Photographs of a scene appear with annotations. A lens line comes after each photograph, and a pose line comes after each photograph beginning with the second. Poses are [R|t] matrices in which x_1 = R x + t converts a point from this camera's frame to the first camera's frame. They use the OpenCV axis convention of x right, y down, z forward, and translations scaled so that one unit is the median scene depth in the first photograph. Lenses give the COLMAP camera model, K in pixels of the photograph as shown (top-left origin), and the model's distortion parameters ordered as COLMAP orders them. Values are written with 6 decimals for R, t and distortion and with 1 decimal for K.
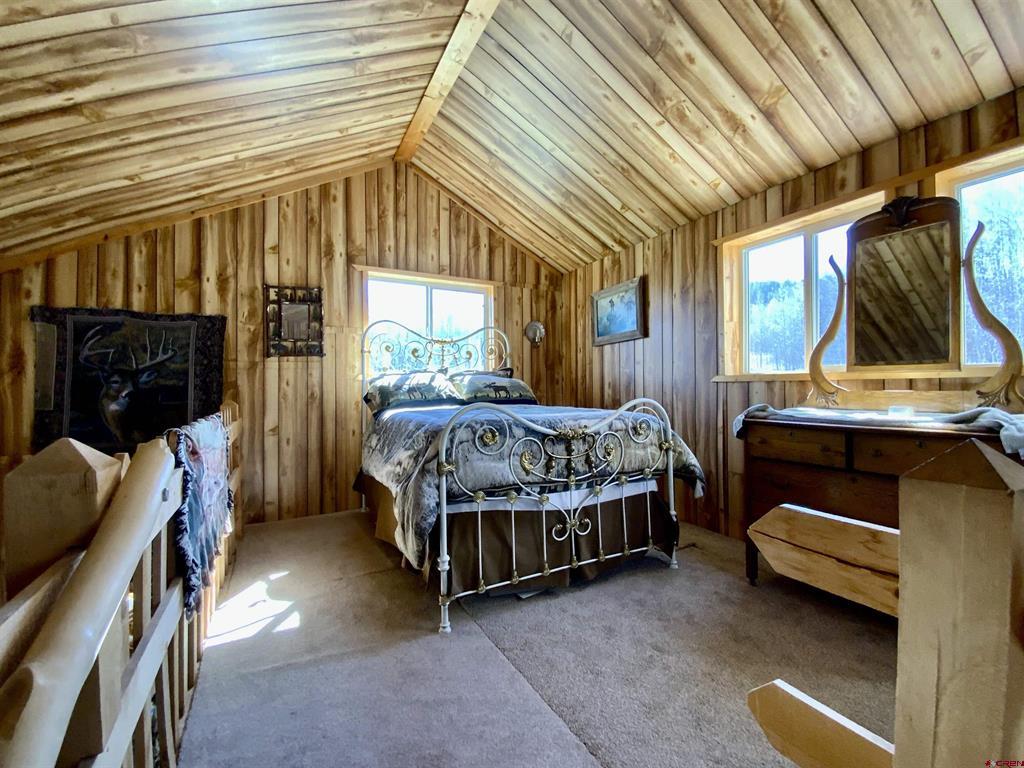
lens RADIAL K [[427.4, 0, 506.5], [0, 427.4, 384.0], [0, 0, 1]] dist [0.001081, -0.004036]
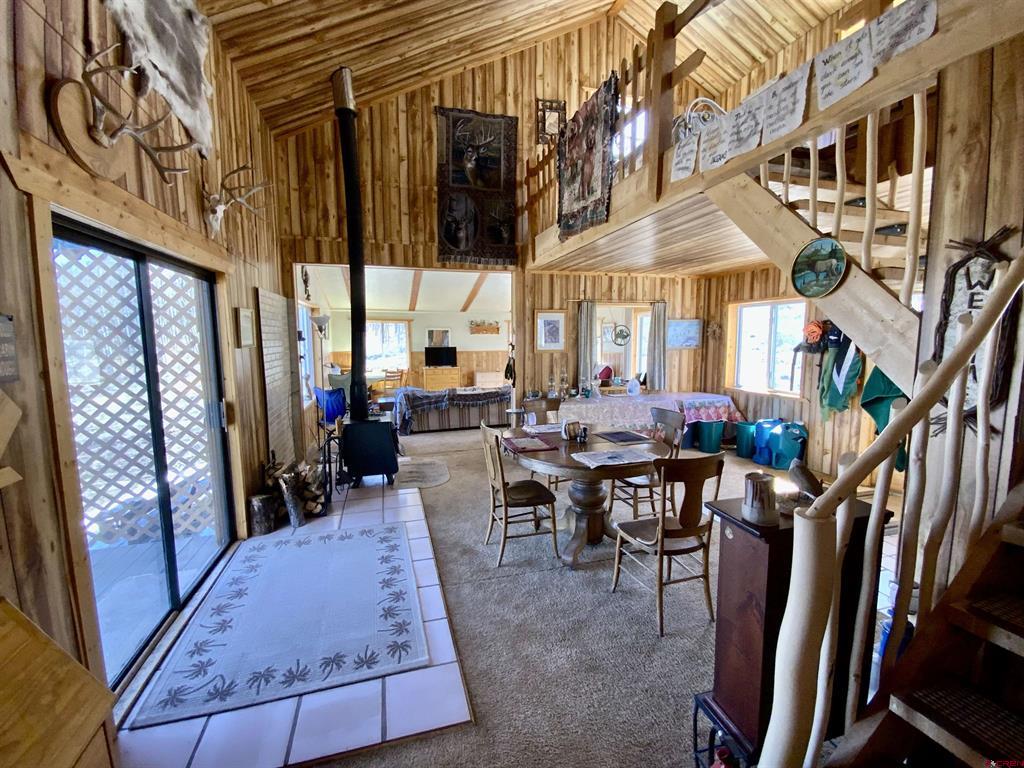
lens RADIAL K [[427.4, 0, 512.1], [0, 427.4, 384.0], [0, 0, 1]] dist [0.001081, -0.004036]
pose [[0.983240, 0.024032, -0.180723, -0.328552], [-0.002629, 0.993040, 0.117749, 0.683769], [0.182295, -0.115300, 0.976460, -0.788326]]
